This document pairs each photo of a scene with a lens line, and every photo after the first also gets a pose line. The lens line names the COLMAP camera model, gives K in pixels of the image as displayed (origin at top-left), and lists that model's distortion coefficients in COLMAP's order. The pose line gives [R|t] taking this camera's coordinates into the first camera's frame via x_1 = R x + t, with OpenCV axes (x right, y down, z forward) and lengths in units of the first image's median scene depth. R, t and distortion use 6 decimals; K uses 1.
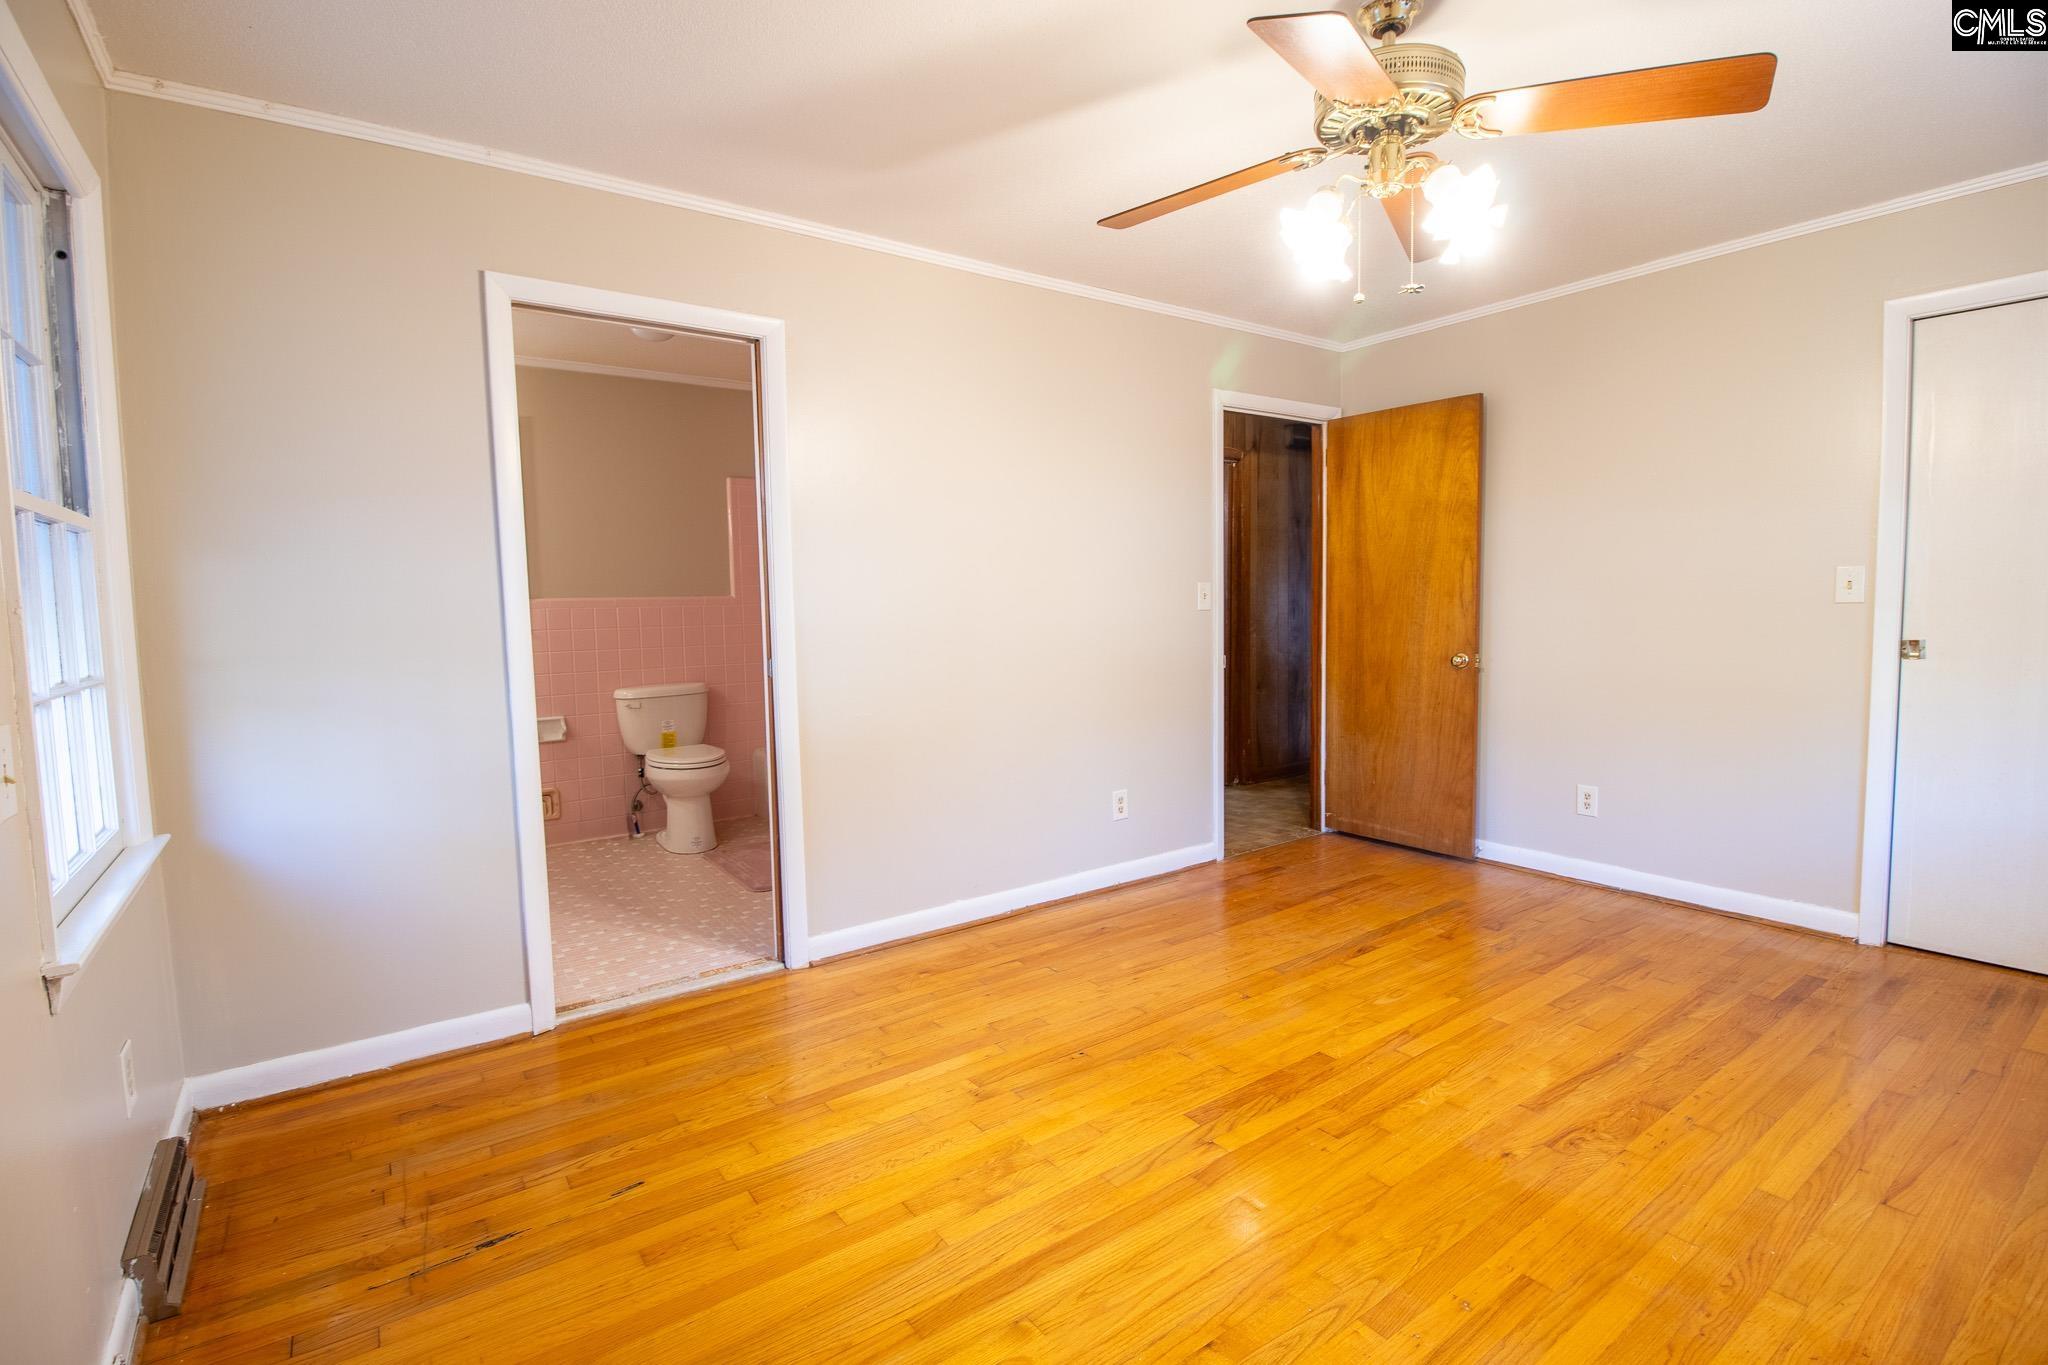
lens RADIAL K [[951.1, 0, 1024.5], [0, 951.1, 675.6], [0, 0, 1]] dist [-0.003333, -0.010747]
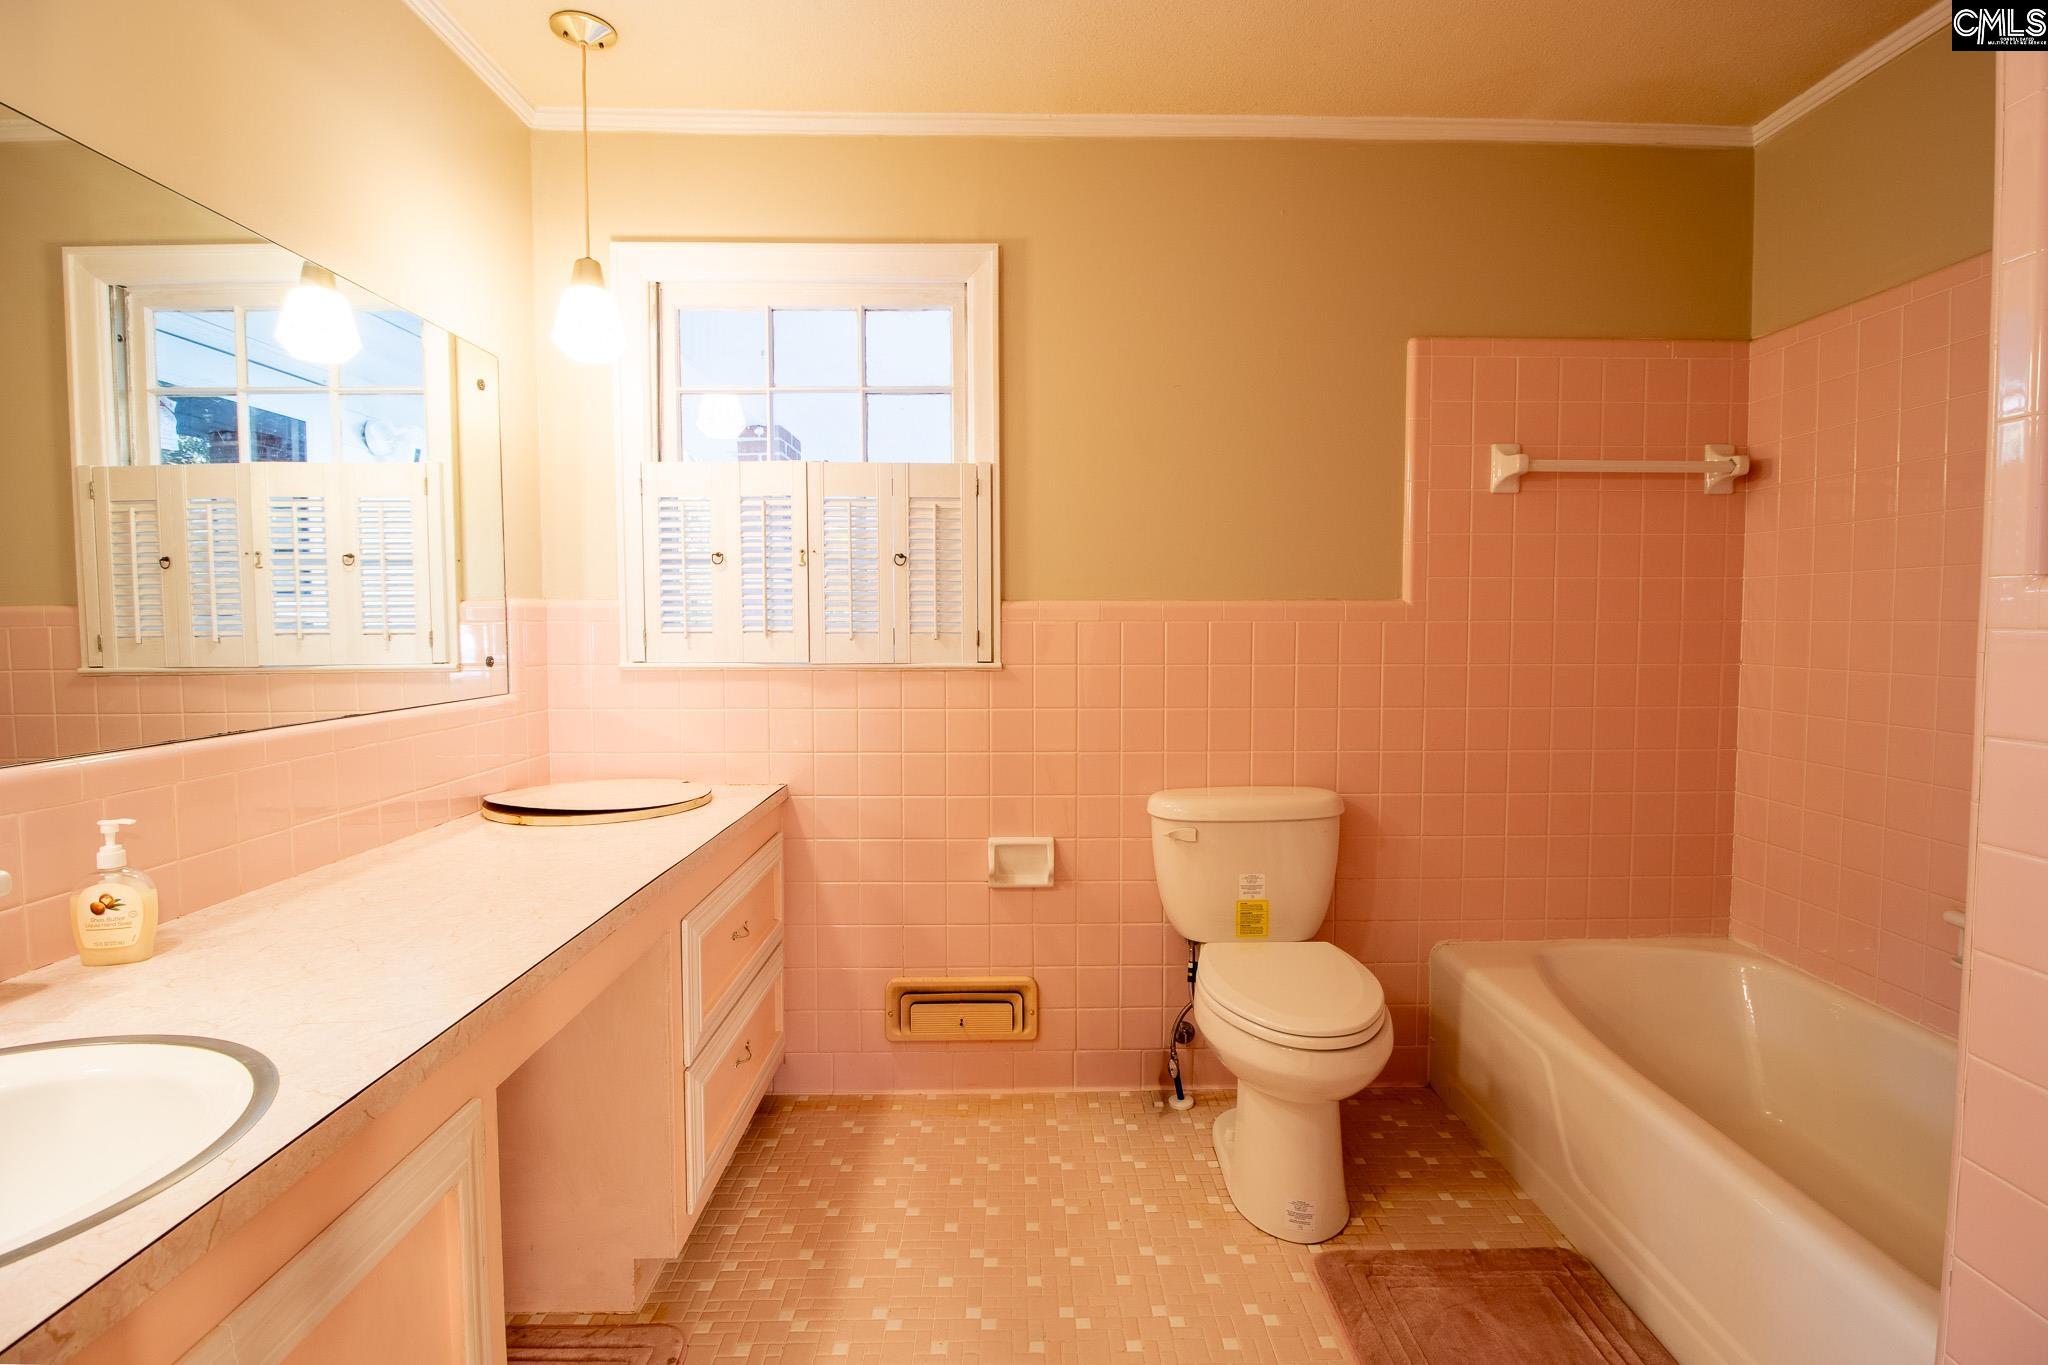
lens RADIAL K [[951.1, 0, 1028.8], [0, 951.1, 674.1], [0, 0, 1]] dist [-0.003333, -0.010747]
pose [[0.813648, 0.048906, -0.579297, -0.208235], [-0.054150, 0.998499, 0.008239, -0.046496], [0.578830, 0.024665, 0.815075, 0.576597]]
